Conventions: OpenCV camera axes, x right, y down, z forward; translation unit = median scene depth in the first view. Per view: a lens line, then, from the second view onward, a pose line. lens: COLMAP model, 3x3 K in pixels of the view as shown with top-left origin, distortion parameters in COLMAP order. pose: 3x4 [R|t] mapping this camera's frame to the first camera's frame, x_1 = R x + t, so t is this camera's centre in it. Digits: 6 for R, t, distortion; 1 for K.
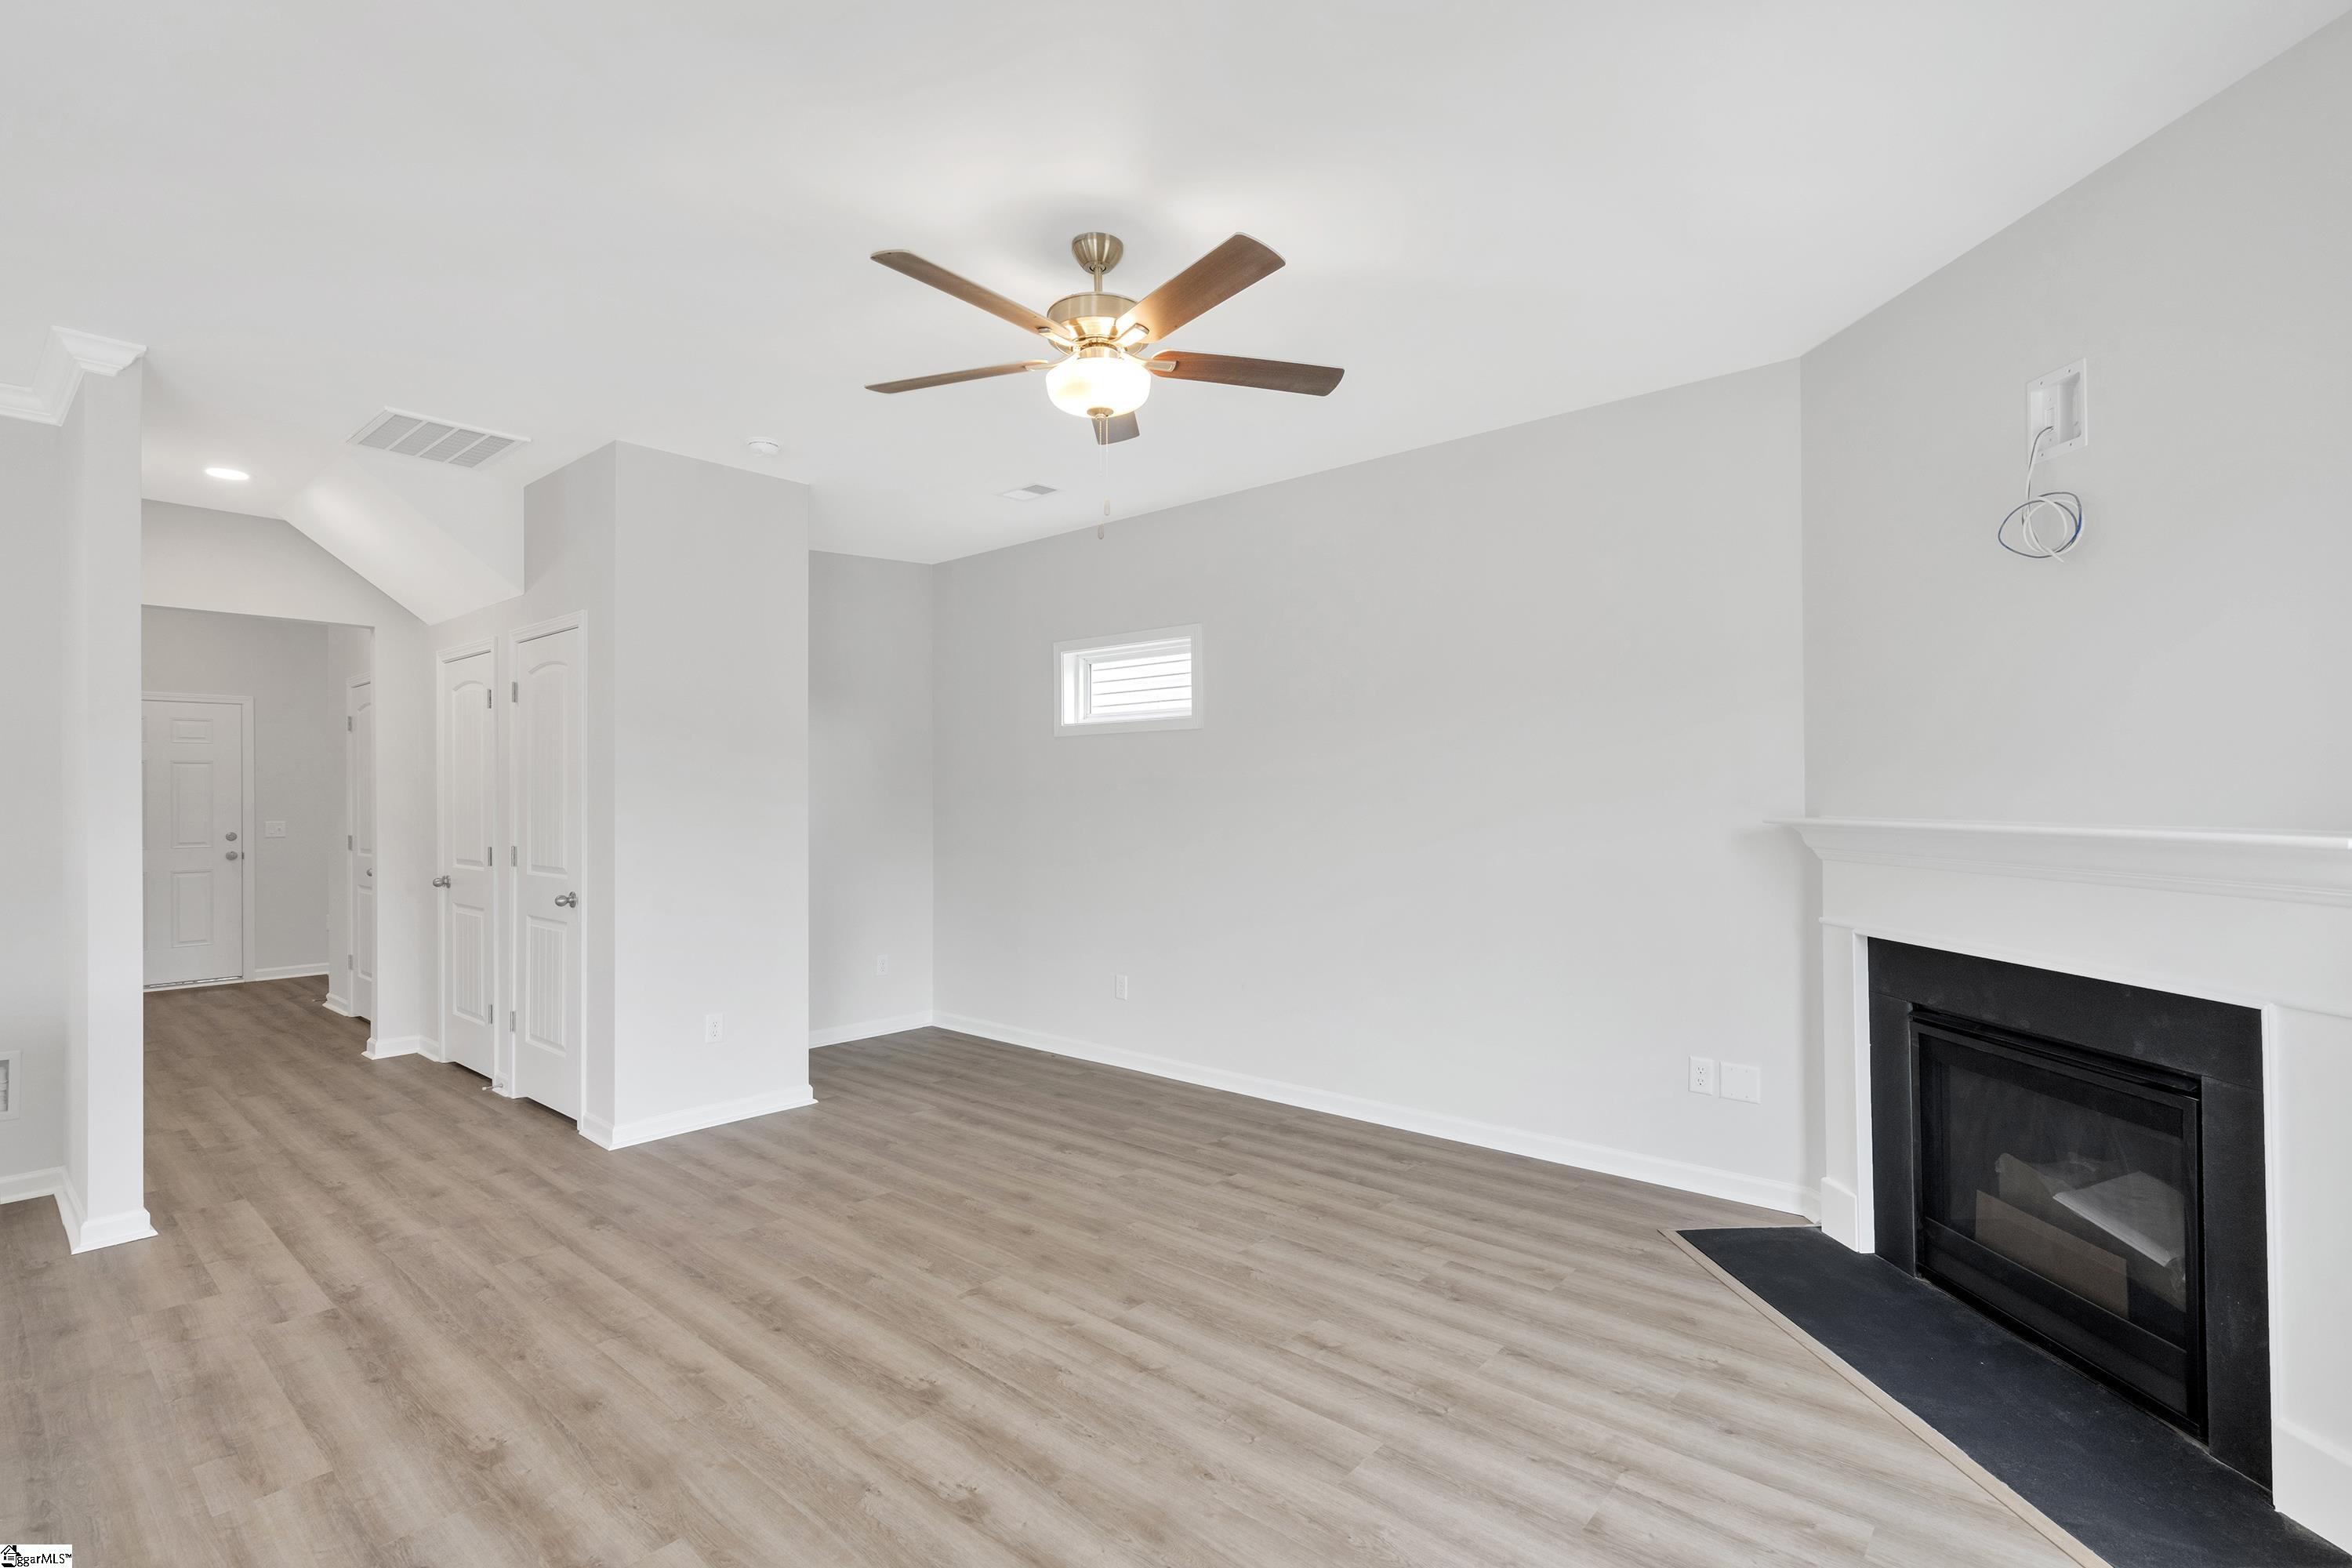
lens RADIAL K [[1094.7, 0, 1172.2], [0, 1094.7, 787.5], [0, 0, 1]] dist [-0.000400, 0.001521]
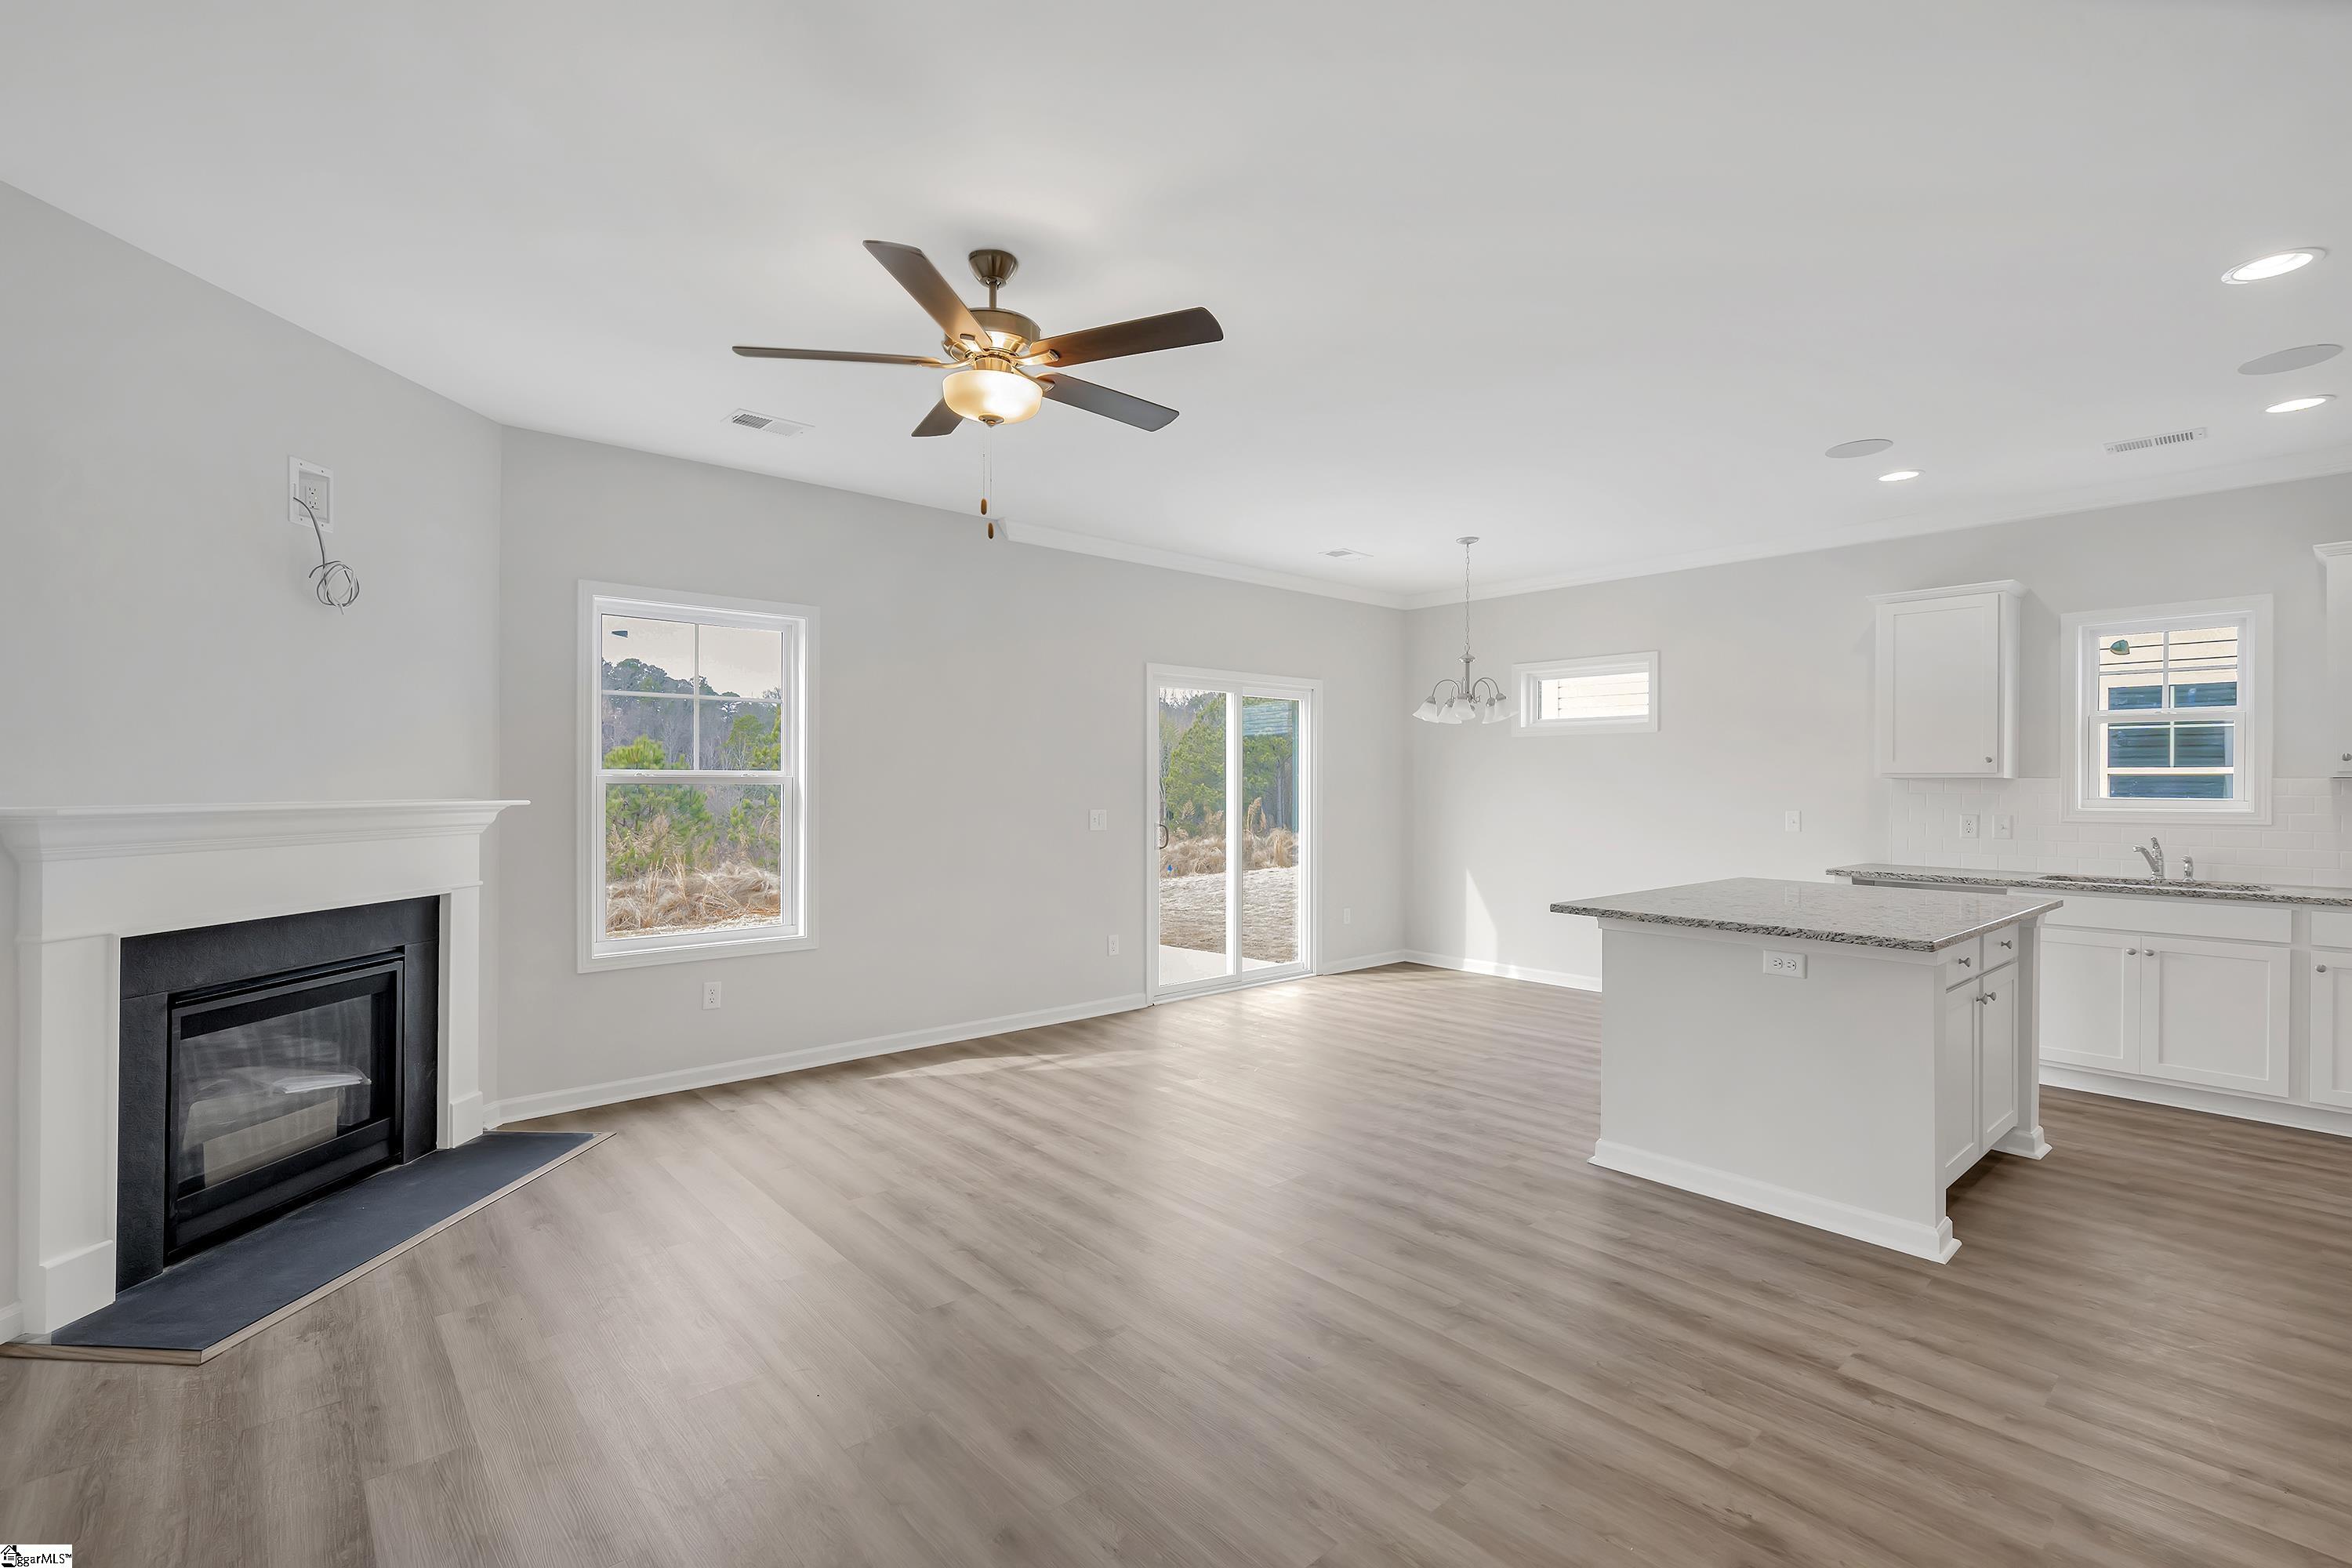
lens RADIAL K [[1048.1, 0, 1175.9], [0, 1048.1, 787.1], [0, 0, 1]] dist [-0.004460, 0.001464]
pose [[-0.991854, 0.001600, 0.127368, -0.333185], [0.001018, 0.999989, -0.004633, 0.017995], [-0.127374, -0.004465, -0.991845, 1.772444]]
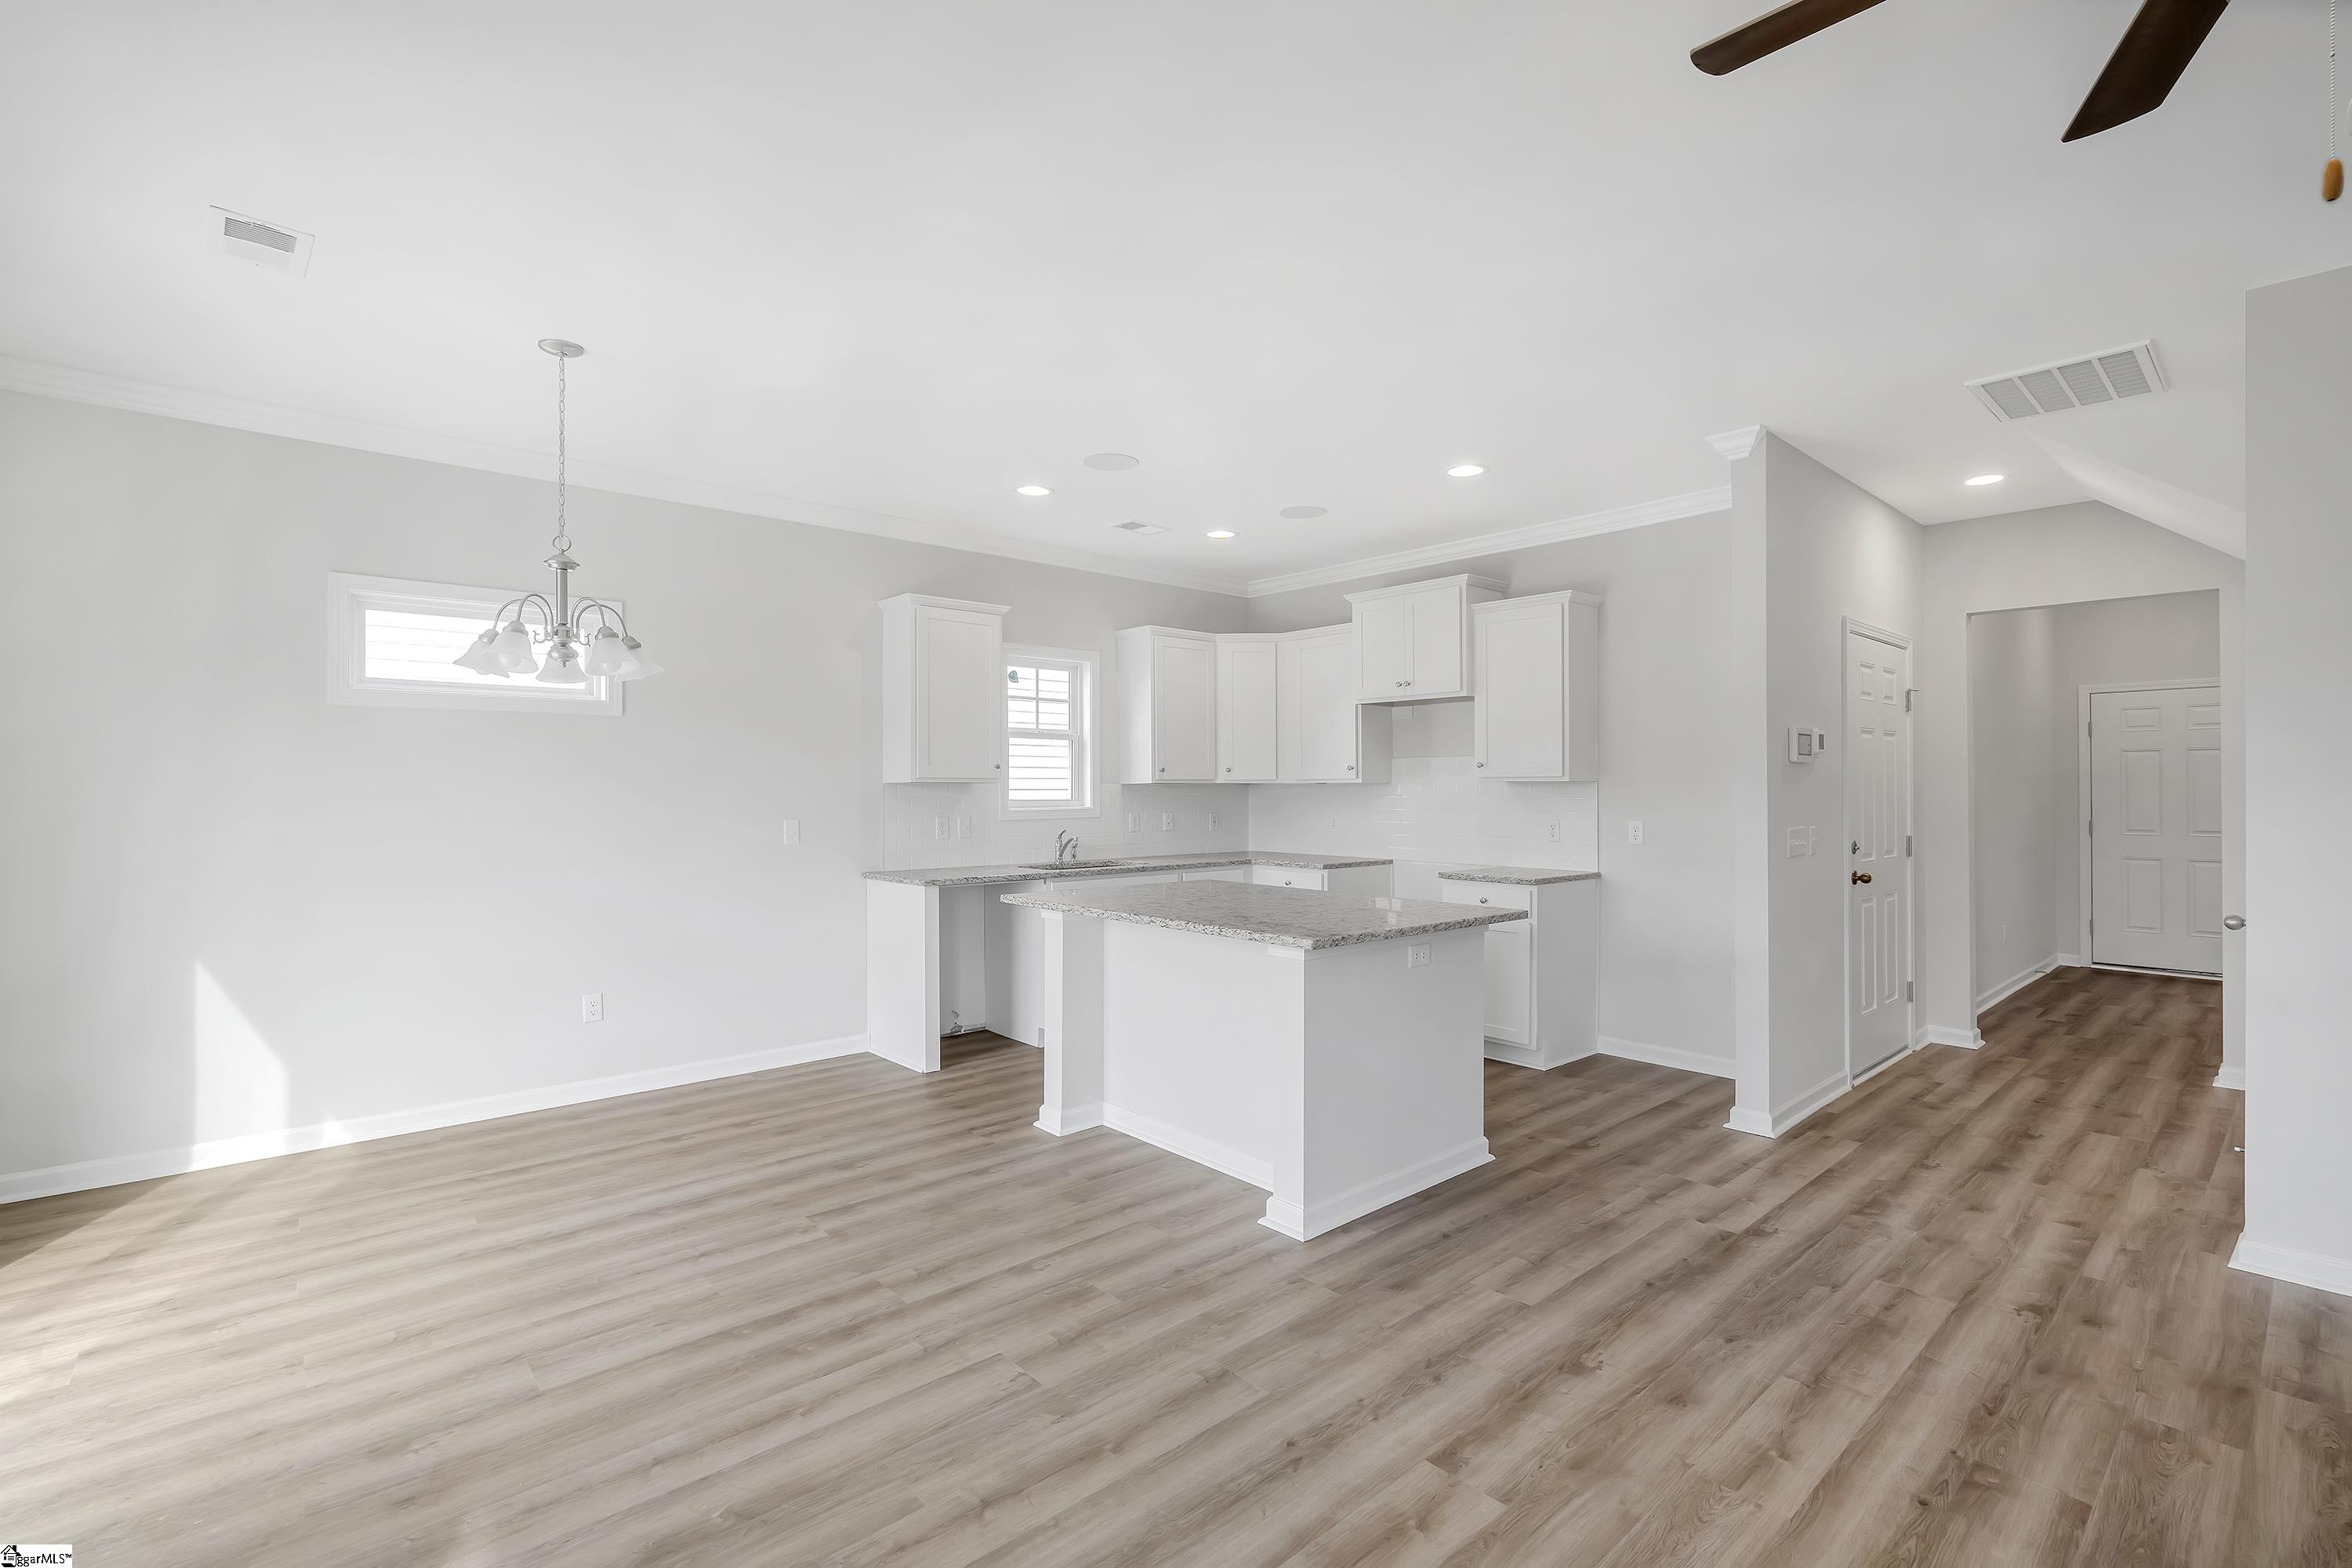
lens RADIAL K [[1048.1, 0, 1176.9], [0, 1048.1, 788.9], [0, 0, 1]] dist [-0.004460, 0.001464]
pose [[-0.123346, 0.005151, -0.992350, 0.361390], [0.008123, 0.999958, 0.004181, 0.003189], [0.992331, -0.007545, -0.123382, 0.527025]]
